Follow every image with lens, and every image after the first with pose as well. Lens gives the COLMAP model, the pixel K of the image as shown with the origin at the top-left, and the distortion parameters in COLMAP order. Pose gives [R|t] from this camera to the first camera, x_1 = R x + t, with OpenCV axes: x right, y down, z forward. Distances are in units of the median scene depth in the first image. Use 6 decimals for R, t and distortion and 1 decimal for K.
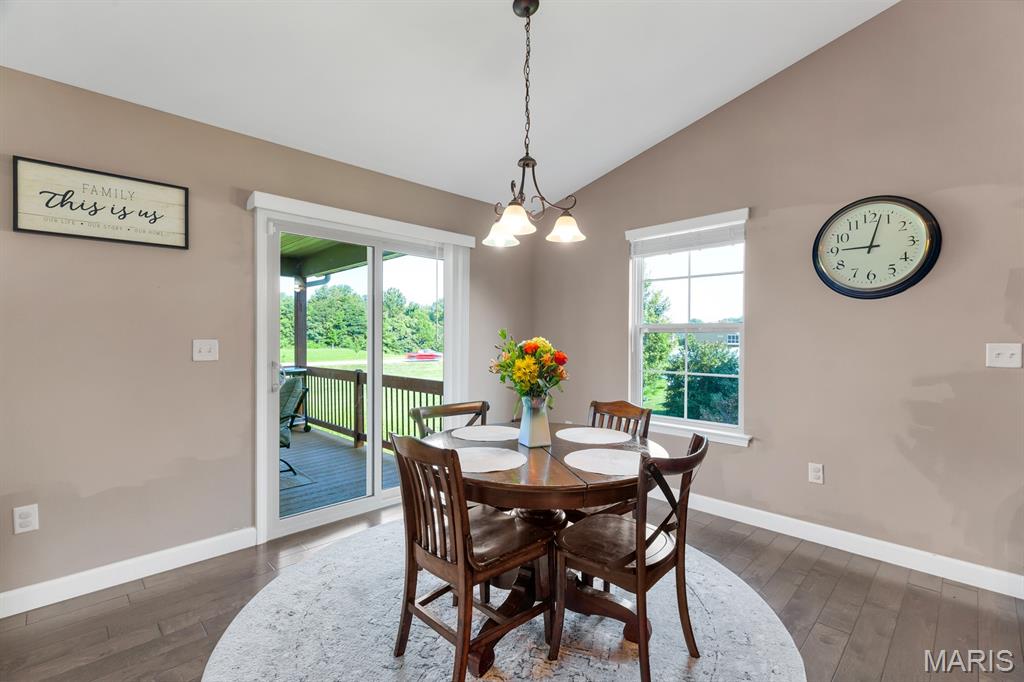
lens RADIAL K [[458.2, 0, 516.9], [0, 458.2, 339.4], [0, 0, 1]] dist [0.000064, 0.000213]
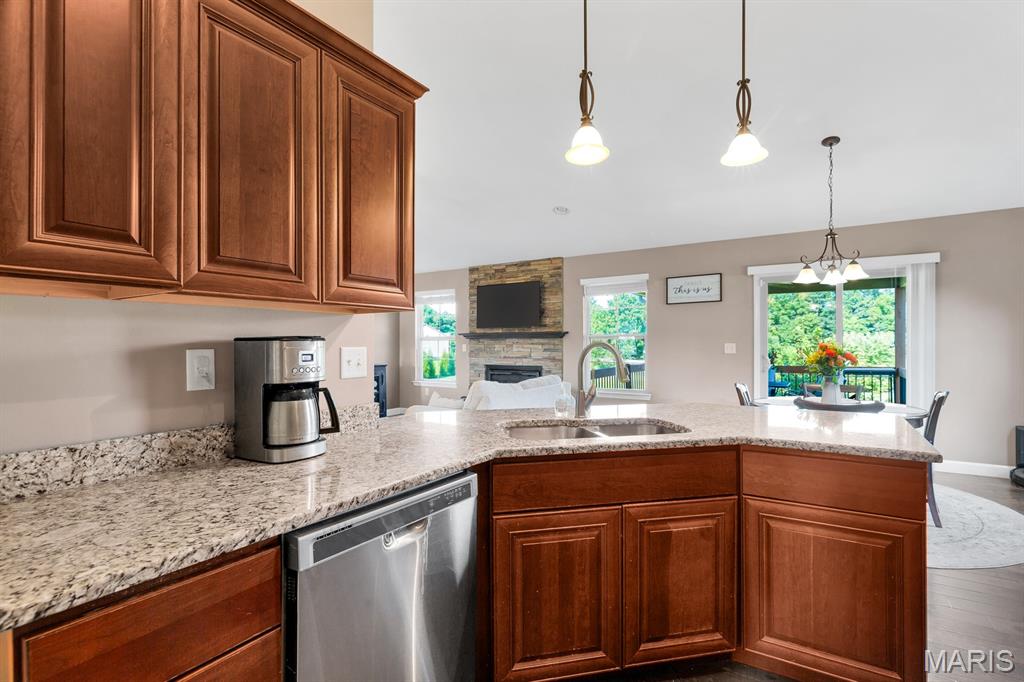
lens RADIAL K [[480.2, 0, 516.9], [0, 480.2, 341.5], [0, 0, 1]] dist [-0.001295, -0.000141]
pose [[0.215764, -0.008071, -0.976412, 0.057523], [0.000865, 0.999967, -0.008075, 0.000408], [0.976445, 0.000898, 0.215764, -0.019155]]
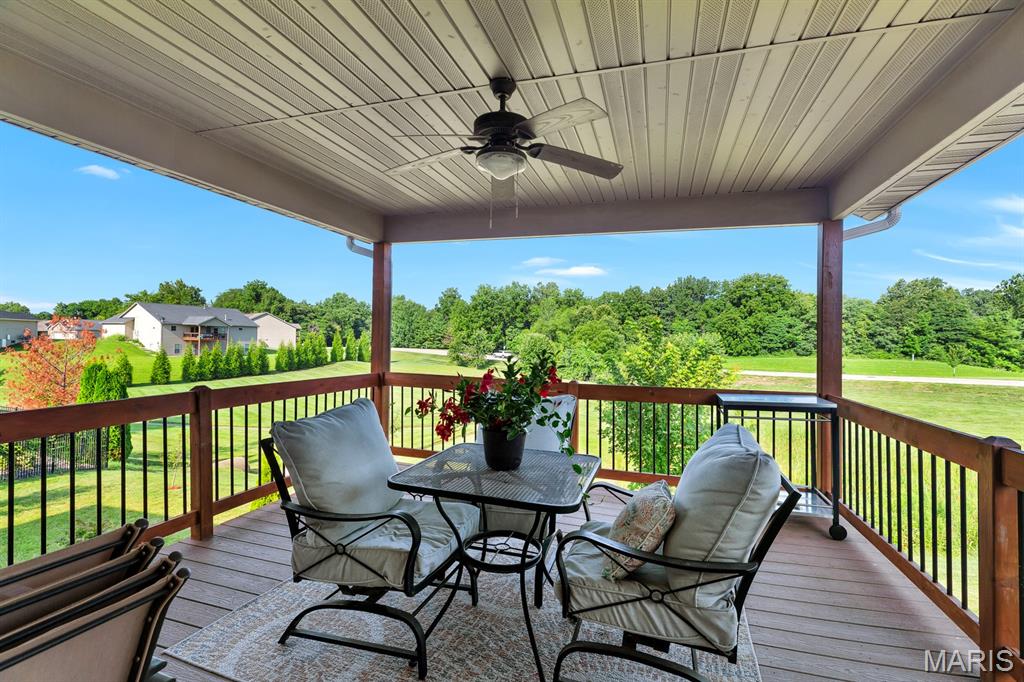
lens RADIAL K [[465.9, 0, 513.3], [0, 465.9, 334.7], [0, 0, 1]] dist [0.001872, 0.000071]
pose [[0.461808, -0.004391, -0.886969, -0.021874], [-0.018116, 0.999732, -0.014382, 0.000574], [0.886795, 0.022710, 0.461605, 0.056446]]
